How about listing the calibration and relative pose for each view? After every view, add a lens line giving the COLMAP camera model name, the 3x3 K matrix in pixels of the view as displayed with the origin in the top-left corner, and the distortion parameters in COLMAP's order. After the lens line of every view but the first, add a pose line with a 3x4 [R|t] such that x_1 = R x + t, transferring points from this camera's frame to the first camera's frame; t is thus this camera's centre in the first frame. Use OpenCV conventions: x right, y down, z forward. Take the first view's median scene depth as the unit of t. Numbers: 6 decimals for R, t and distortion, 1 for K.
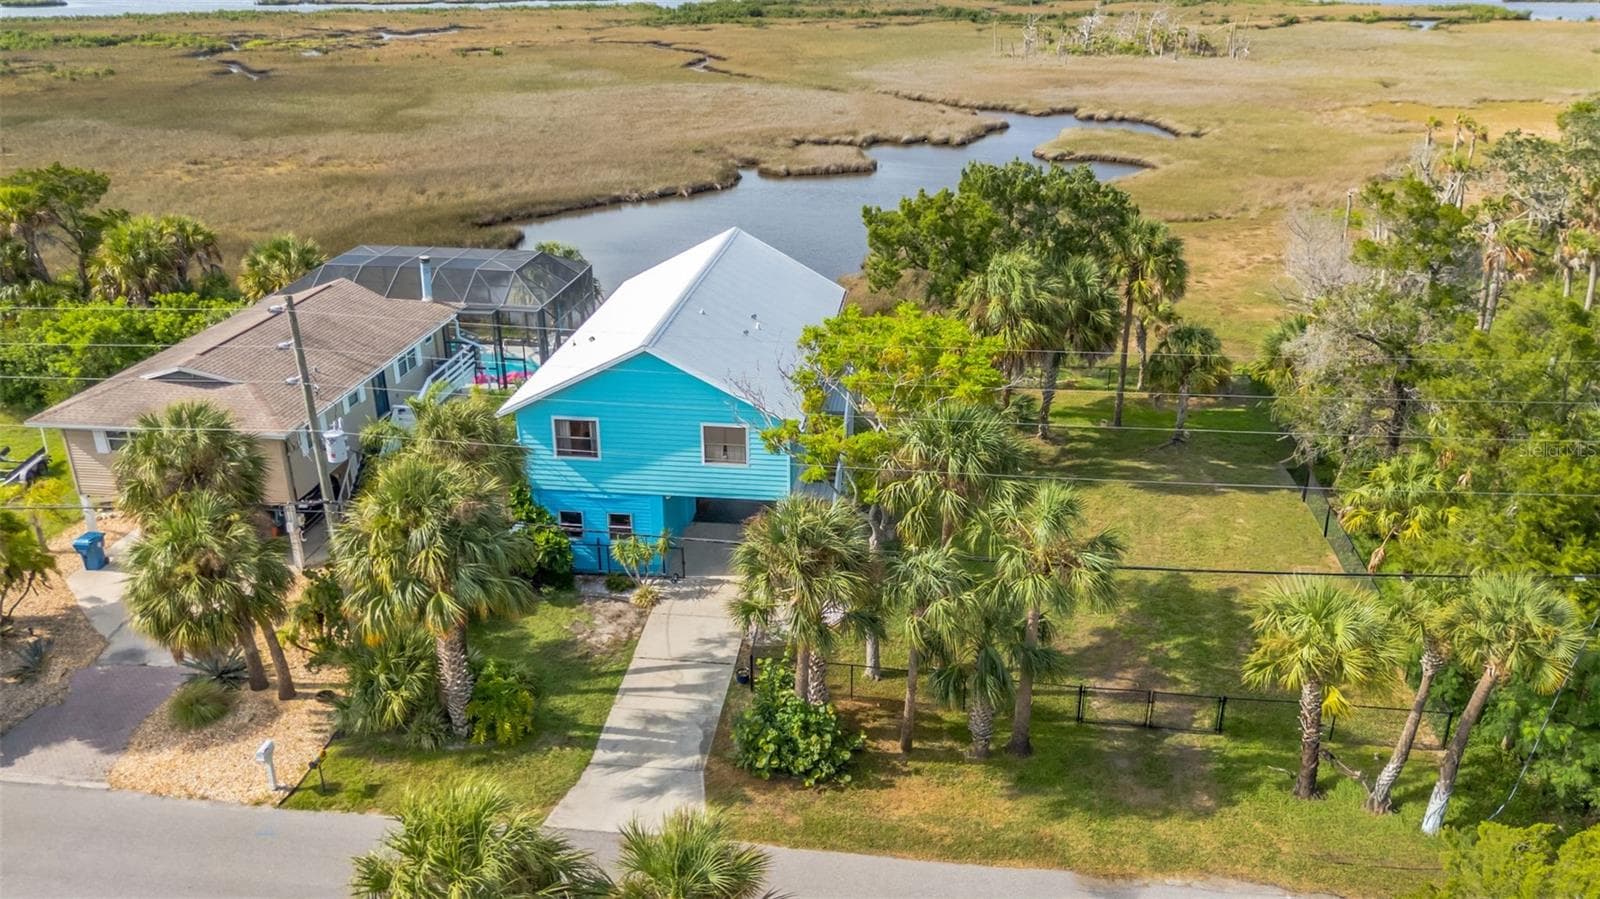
lens RADIAL K [[1177.7, 0, 800.0], [0, 1177.7, 449.5], [0, 0, 1]] dist [0.076479, -0.068865]
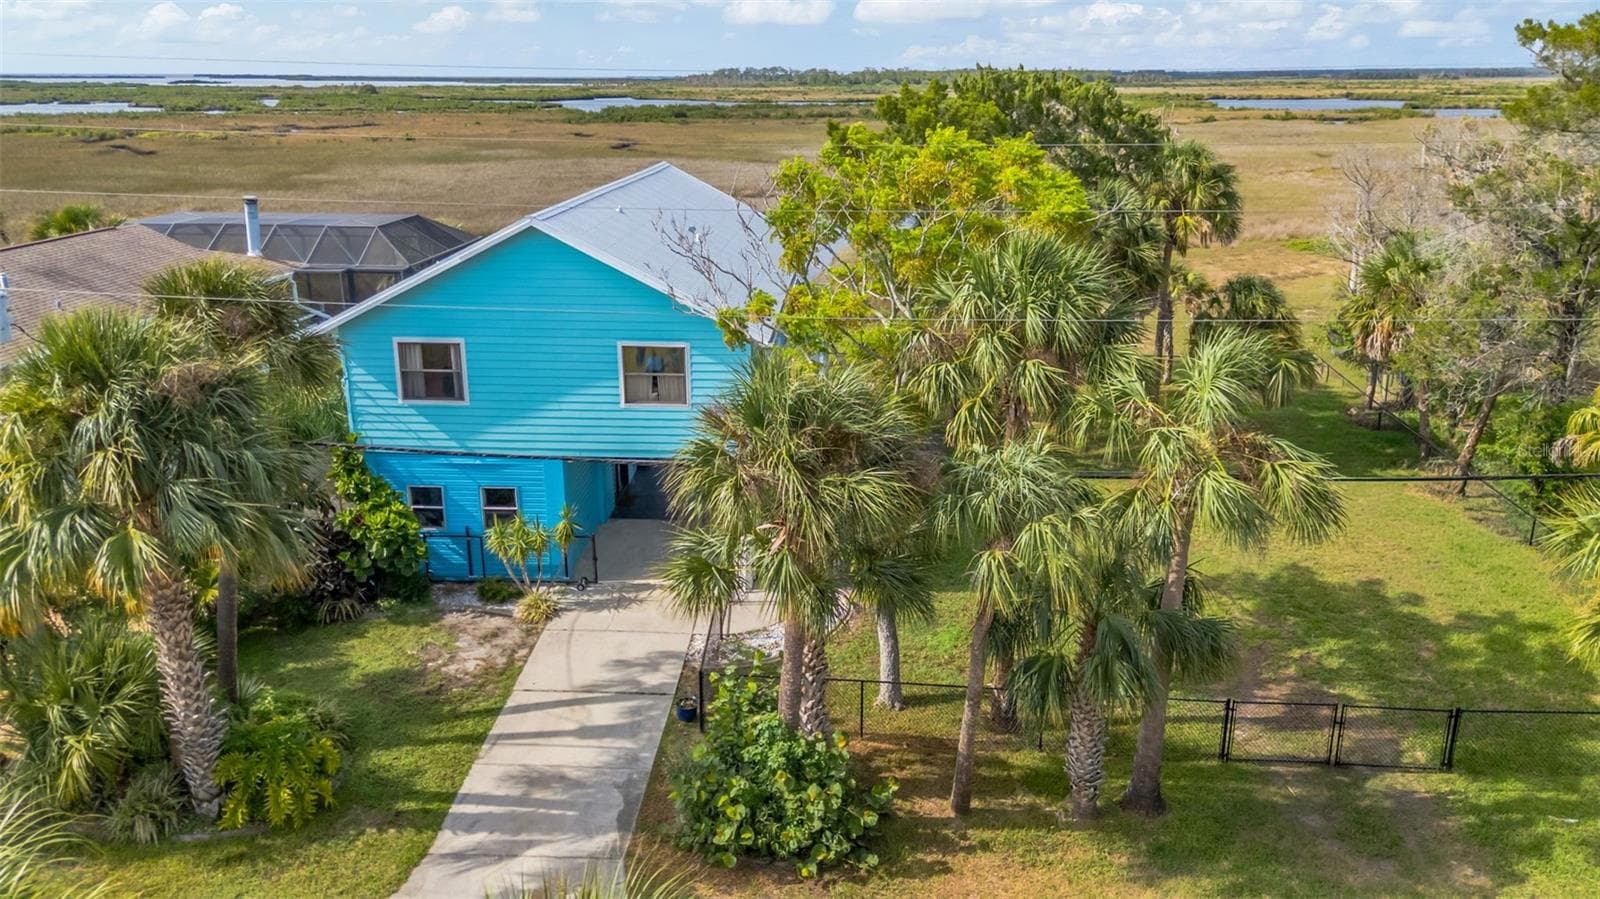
lens RADIAL K [[1180.0, 0, 800.0], [0, 1180.0, 449.5], [0, 0, 1]] dist [0.041198, -0.005849]
pose [[0.997976, -0.016192, 0.061491, -0.025746], [0.022374, 0.994613, -0.101216, 0.124352], [-0.059520, 0.102387, 0.992962, 0.369880]]
